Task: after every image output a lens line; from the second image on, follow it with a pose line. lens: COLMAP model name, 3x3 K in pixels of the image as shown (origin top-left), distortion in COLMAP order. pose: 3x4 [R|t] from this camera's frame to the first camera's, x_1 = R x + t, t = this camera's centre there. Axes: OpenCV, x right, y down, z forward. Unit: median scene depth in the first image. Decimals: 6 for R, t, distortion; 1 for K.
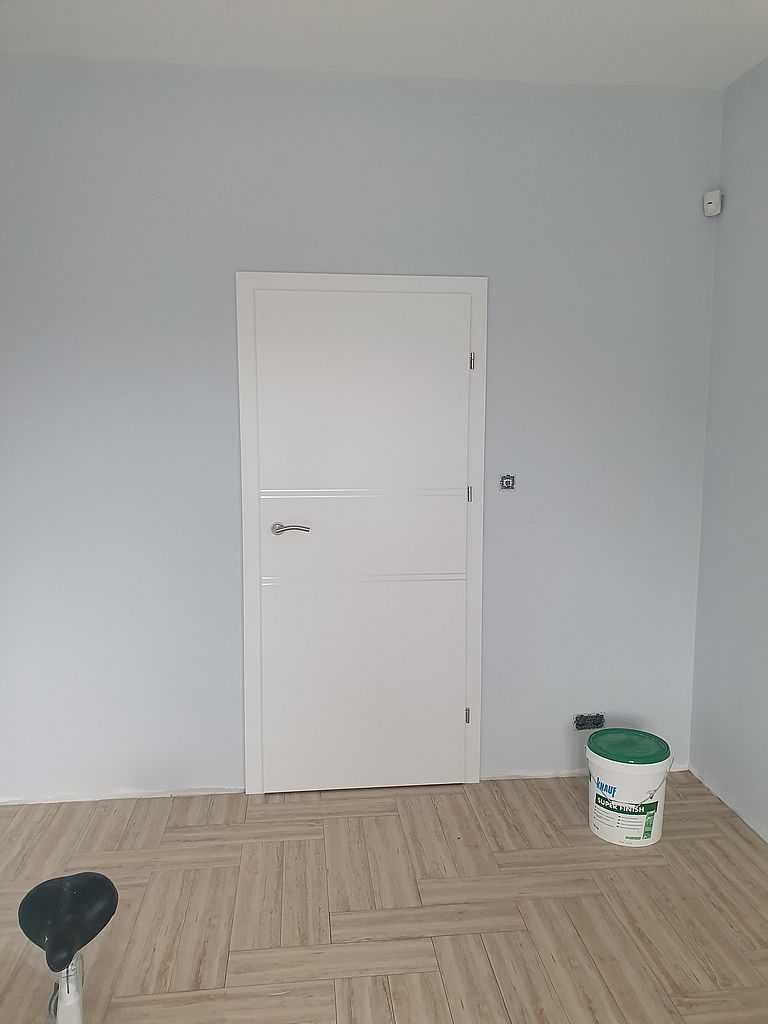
lens RADIAL K [[805.3, 0, 384.0], [0, 805.3, 512.0], [0, 0, 1]] dist [0.030586, 0.006975]
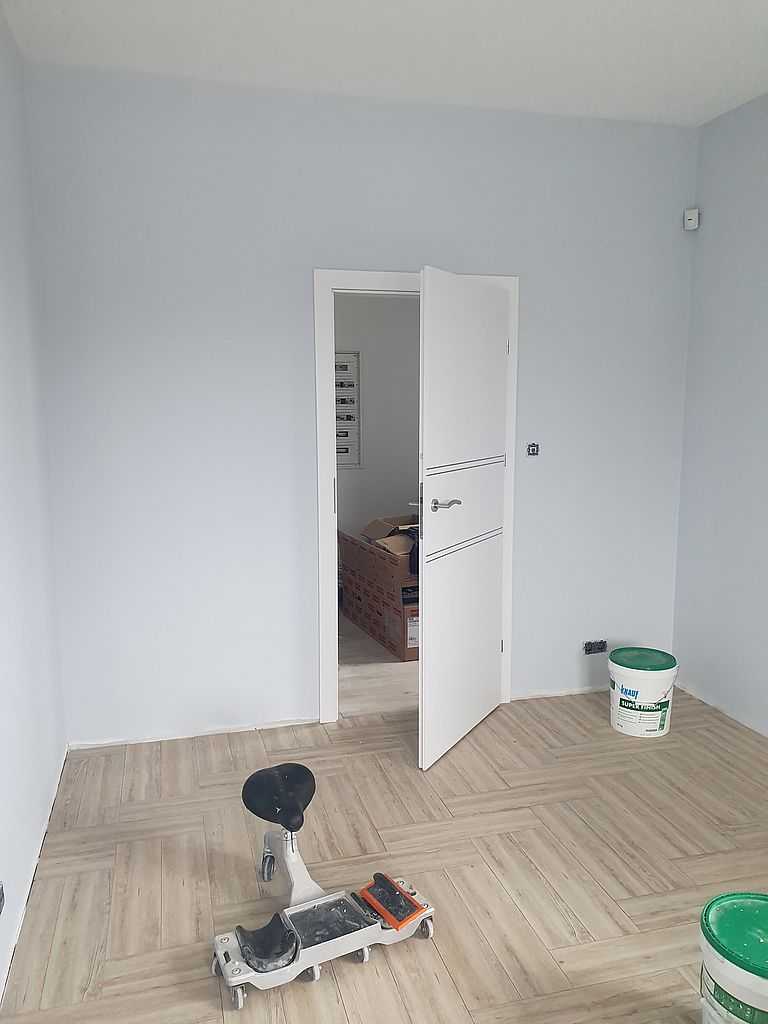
lens RADIAL K [[805.3, 0, 384.0], [0, 805.3, 512.0], [0, 0, 1]] dist [0.030586, 0.006975]
pose [[0.986987, -0.026323, 0.158632, -0.287400], [0.022741, 0.999445, 0.024357, 0.024011], [-0.159185, -0.020432, 0.987037, -0.161660]]
